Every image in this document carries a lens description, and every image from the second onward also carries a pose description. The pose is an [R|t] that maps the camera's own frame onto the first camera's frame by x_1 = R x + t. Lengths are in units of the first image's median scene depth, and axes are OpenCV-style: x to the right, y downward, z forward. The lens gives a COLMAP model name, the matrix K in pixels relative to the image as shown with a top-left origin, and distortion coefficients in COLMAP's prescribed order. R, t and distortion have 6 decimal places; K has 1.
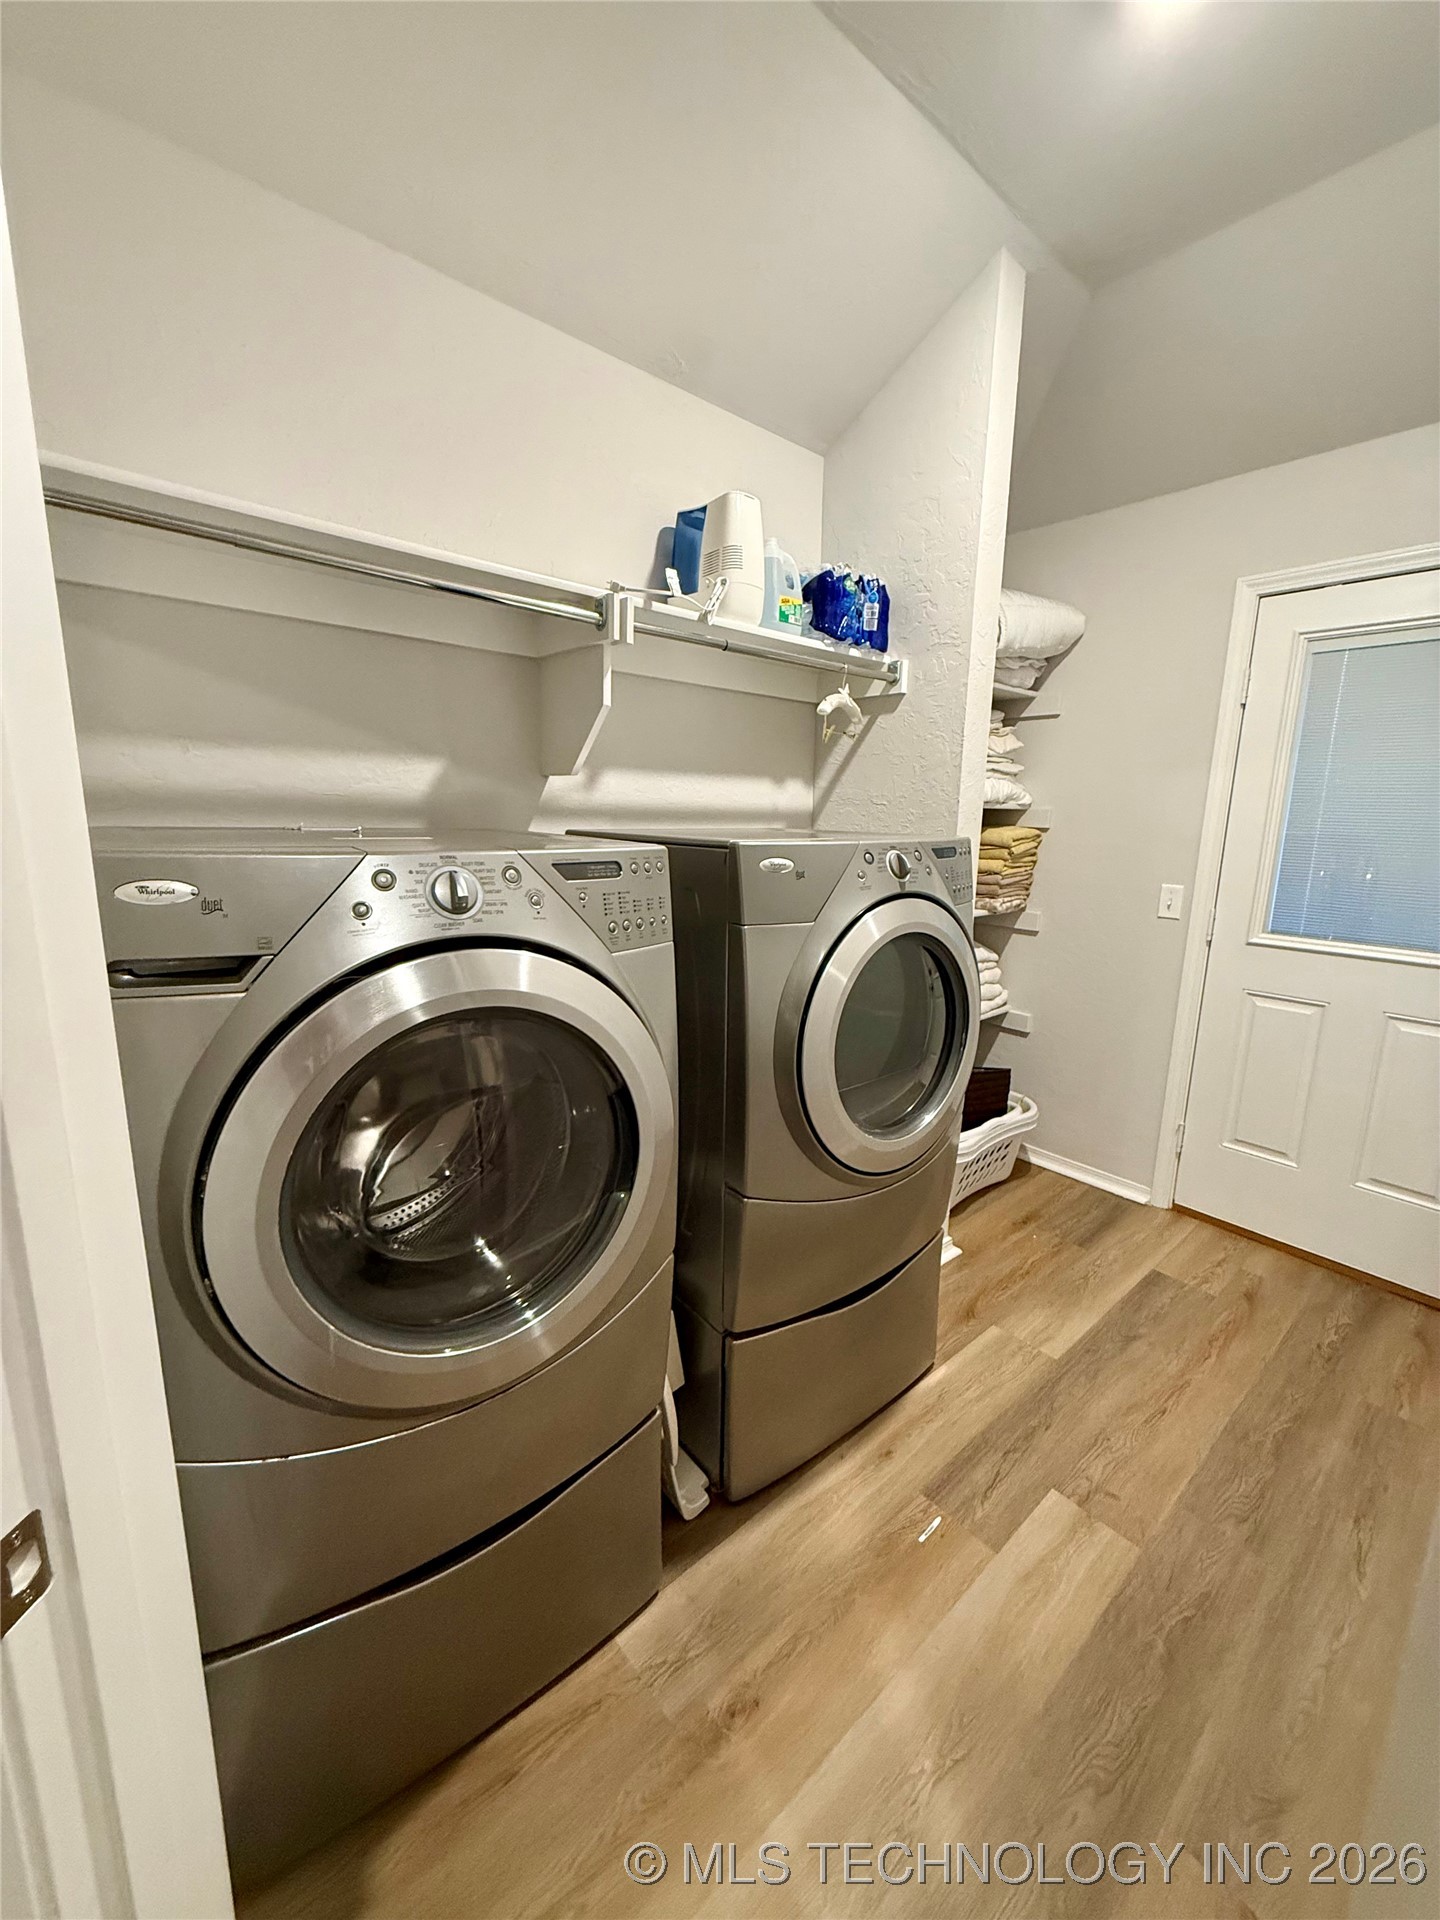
lens RADIAL K [[759.7, 0, 722.8], [0, 759.7, 956.7], [0, 0, 1]] dist [-0.000665, 0.000704]
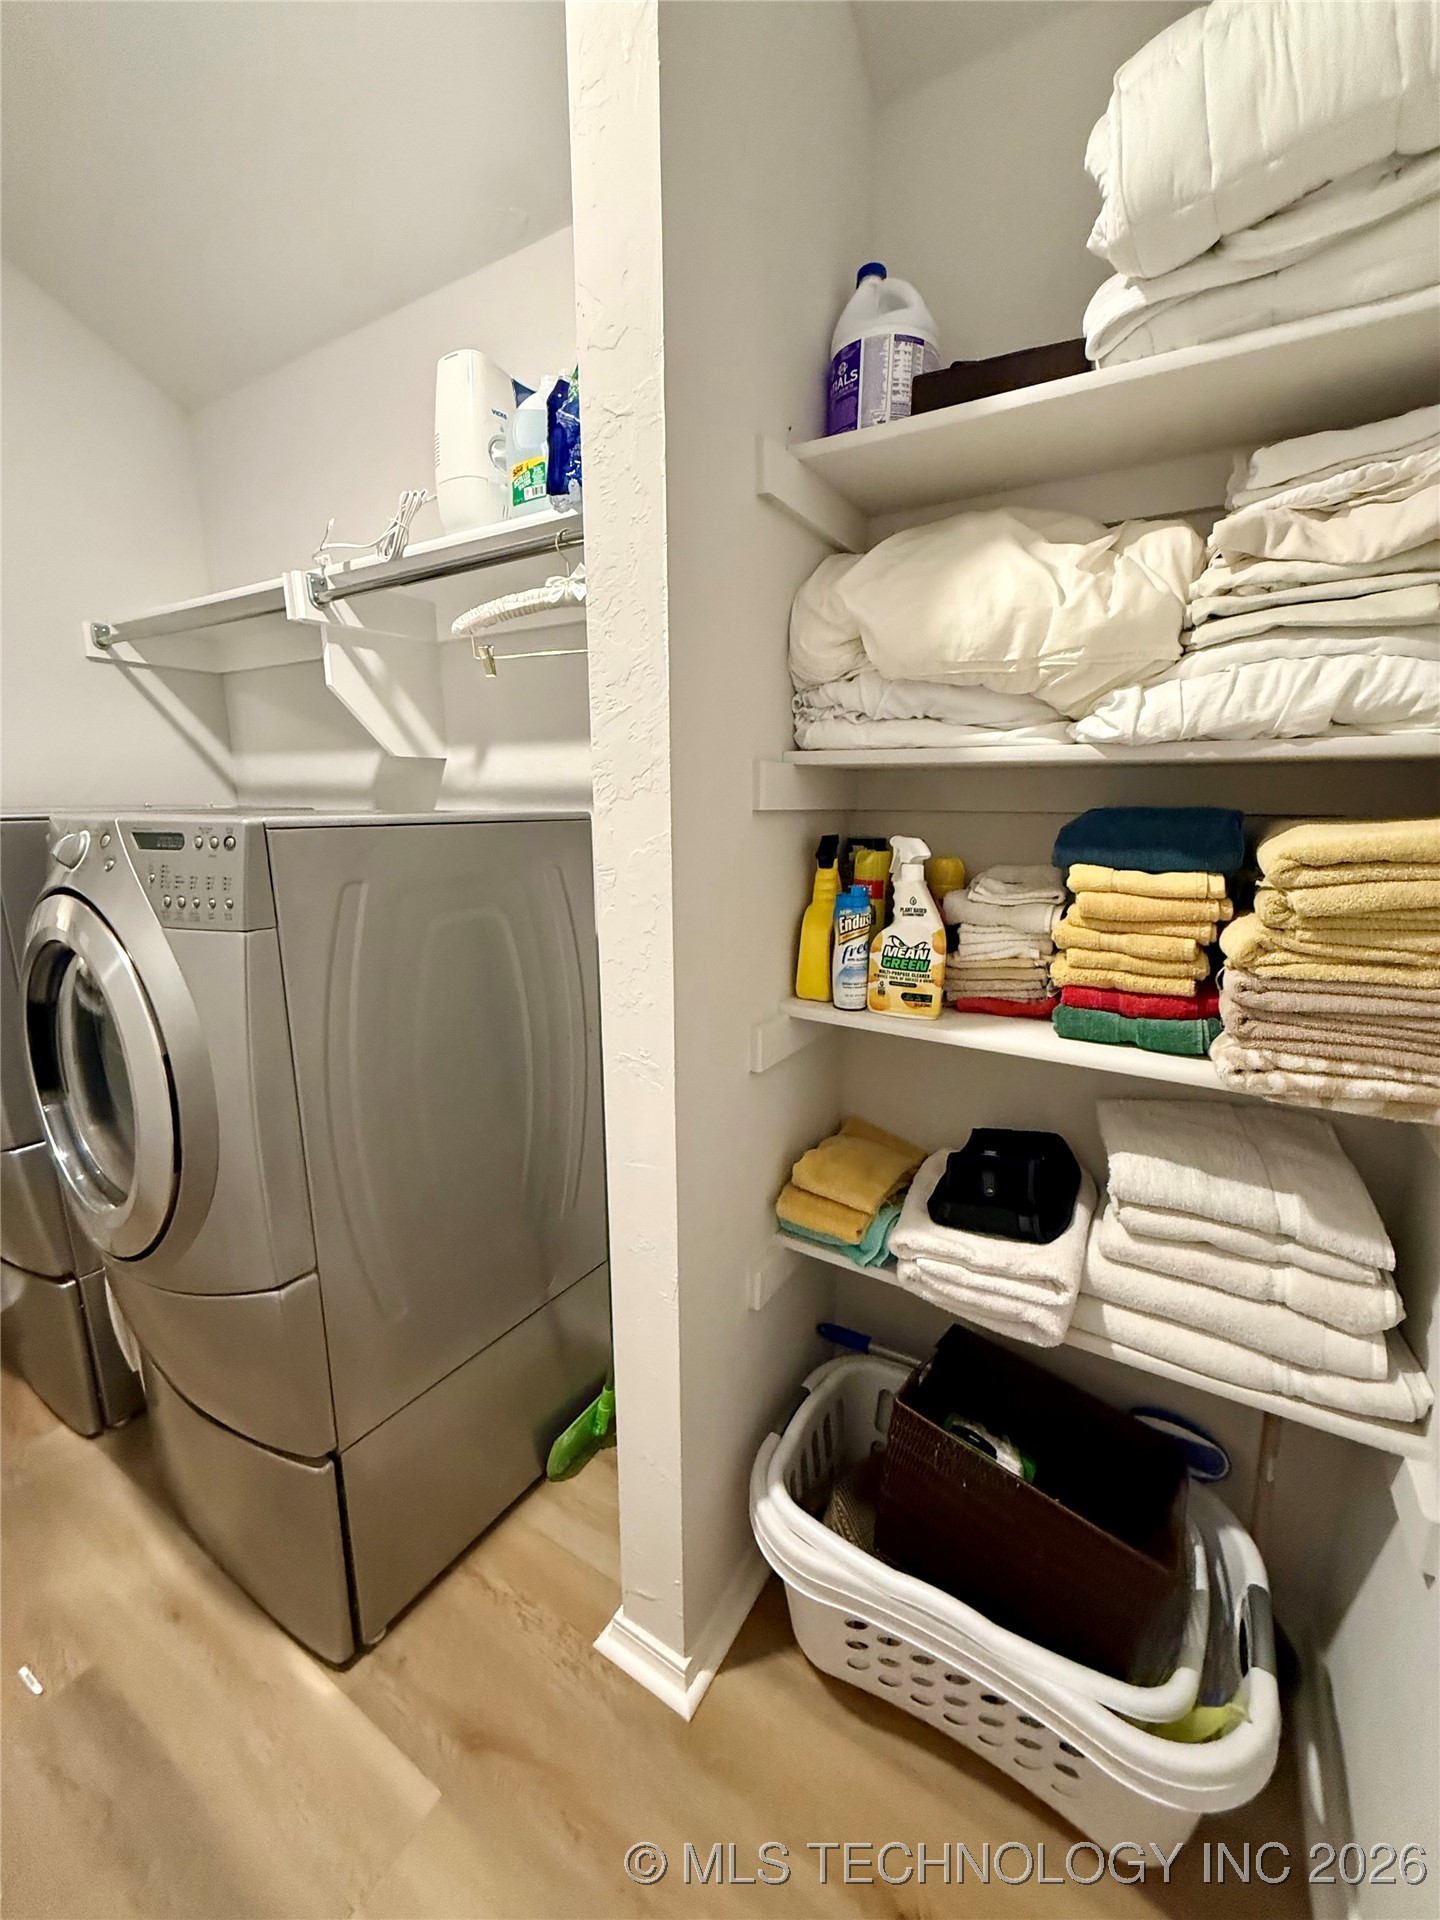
lens RADIAL K [[759.7, 0, 722.8], [0, 759.7, 956.7], [0, 0, 1]] dist [-0.000665, 0.000704]
pose [[0.305772, 0.176305, -0.935639, 0.840017], [-0.176036, 0.976232, 0.126424, -0.165765], [0.935689, 0.126049, 0.329541, 1.000861]]
